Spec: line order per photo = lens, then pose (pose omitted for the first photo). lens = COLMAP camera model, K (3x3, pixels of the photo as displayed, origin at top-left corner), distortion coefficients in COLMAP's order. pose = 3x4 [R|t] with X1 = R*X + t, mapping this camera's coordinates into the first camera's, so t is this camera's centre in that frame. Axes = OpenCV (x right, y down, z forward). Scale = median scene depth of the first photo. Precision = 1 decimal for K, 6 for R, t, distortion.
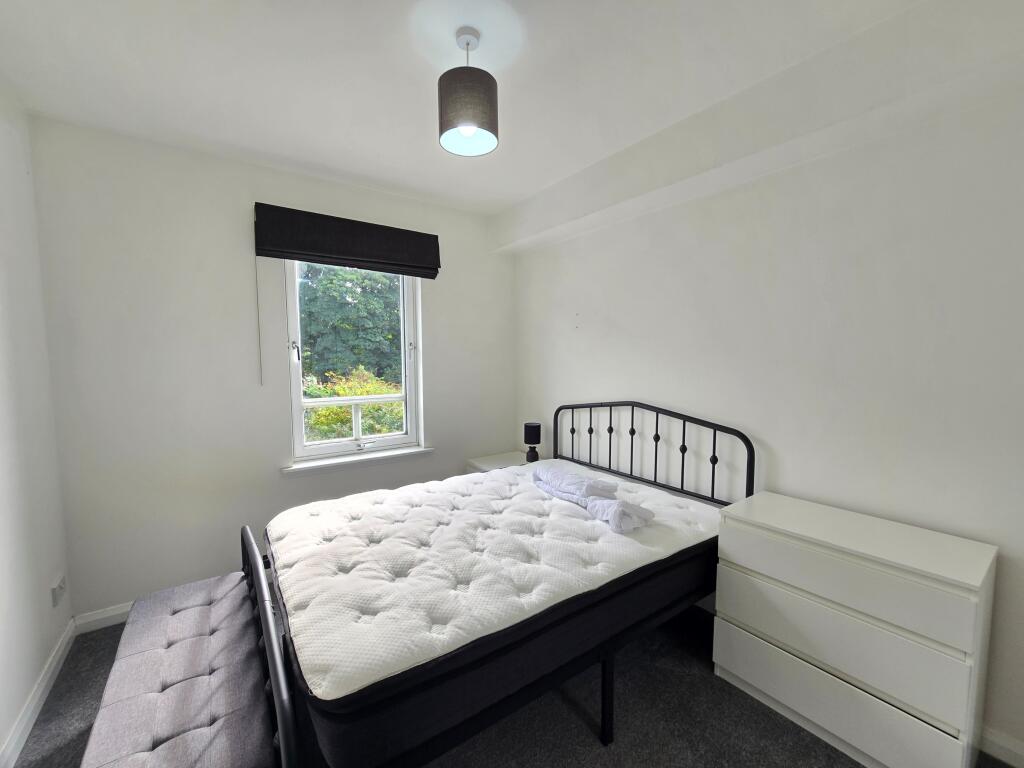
lens RADIAL K [[417.3, 0, 512.0], [0, 417.3, 384.0], [0, 0, 1]] dist [-0.000761, -0.000076]
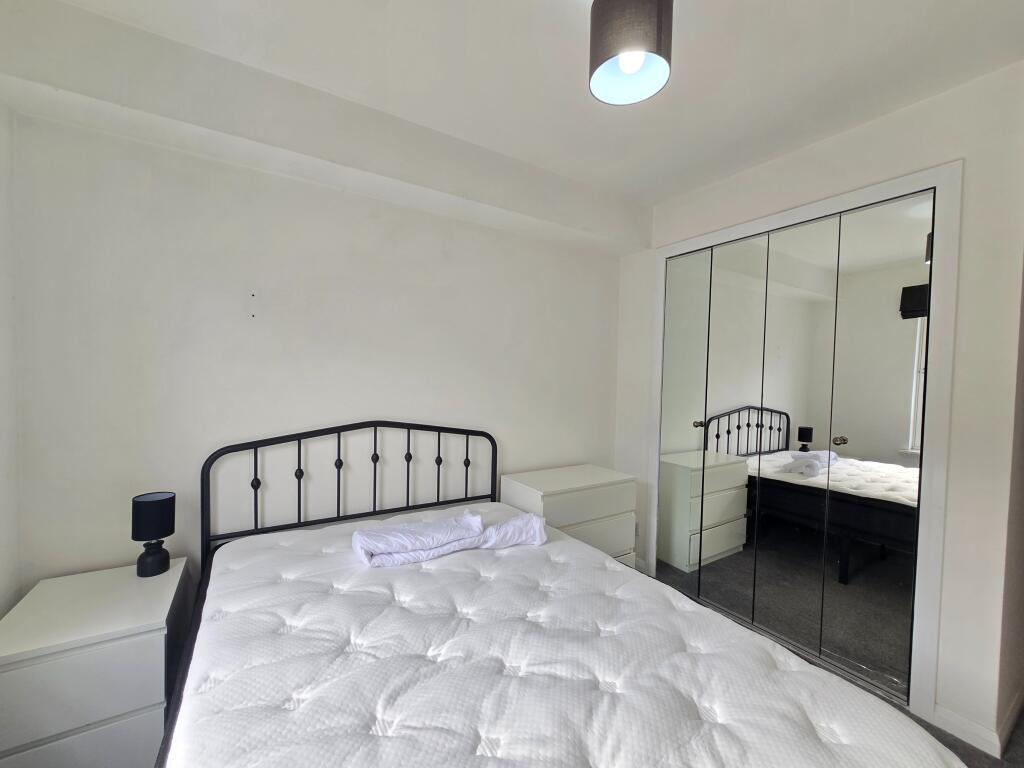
lens RADIAL K [[417.3, 0, 512.0], [0, 417.3, 384.0], [0, 0, 1]] dist [-0.000761, -0.000076]
pose [[0.057880, -0.028895, 0.997905, -0.552376], [0.033762, 0.999066, 0.026971, -0.048320], [-0.997753, 0.032130, 0.058801, 0.713632]]
